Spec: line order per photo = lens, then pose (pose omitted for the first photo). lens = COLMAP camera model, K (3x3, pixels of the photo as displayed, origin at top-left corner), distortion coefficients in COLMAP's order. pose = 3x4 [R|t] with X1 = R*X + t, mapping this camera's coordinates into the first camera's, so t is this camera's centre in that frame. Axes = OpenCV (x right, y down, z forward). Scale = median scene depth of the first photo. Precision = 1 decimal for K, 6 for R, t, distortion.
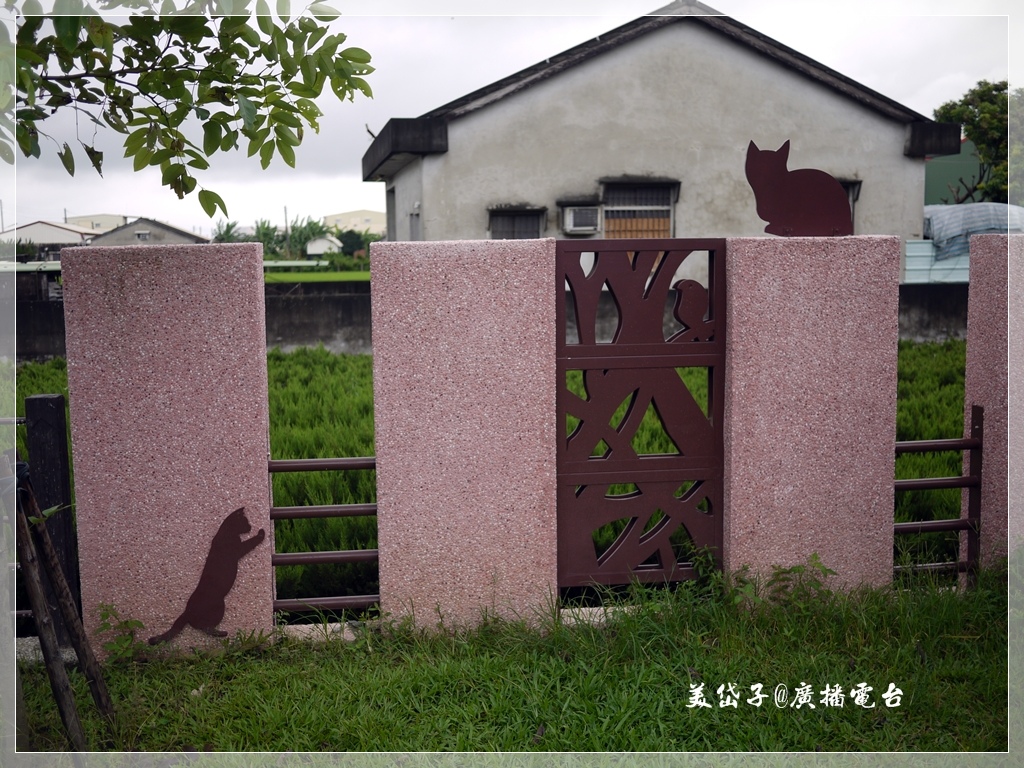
lens RADIAL K [[1147.7, 0, 511.7], [0, 1147.7, 384.2], [0, 0, 1]] dist [-0.010534, 0.000000]
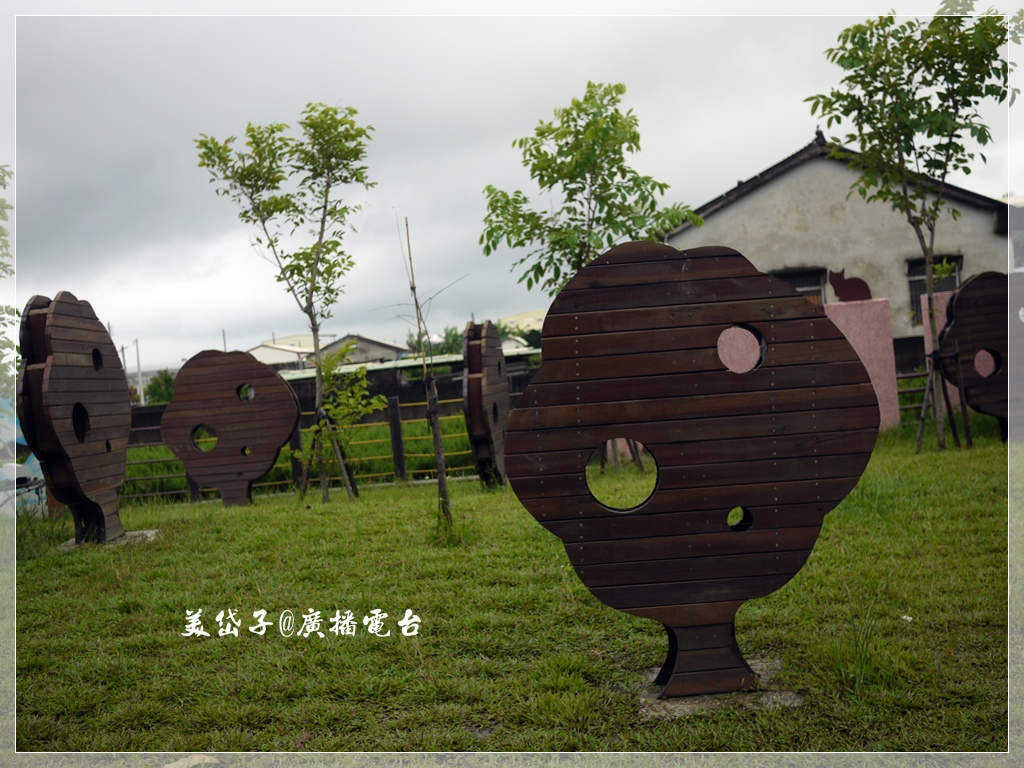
lens RADIAL K [[1147.7, 0, 511.4], [0, 1147.7, 384.0], [0, 0, 1]] dist [-0.010534, 0.000000]
pose [[0.985903, -0.080450, -0.146706, -0.038254], [0.068296, 0.993944, -0.086087, 0.057445], [0.152743, 0.074854, 0.985427, -0.422272]]
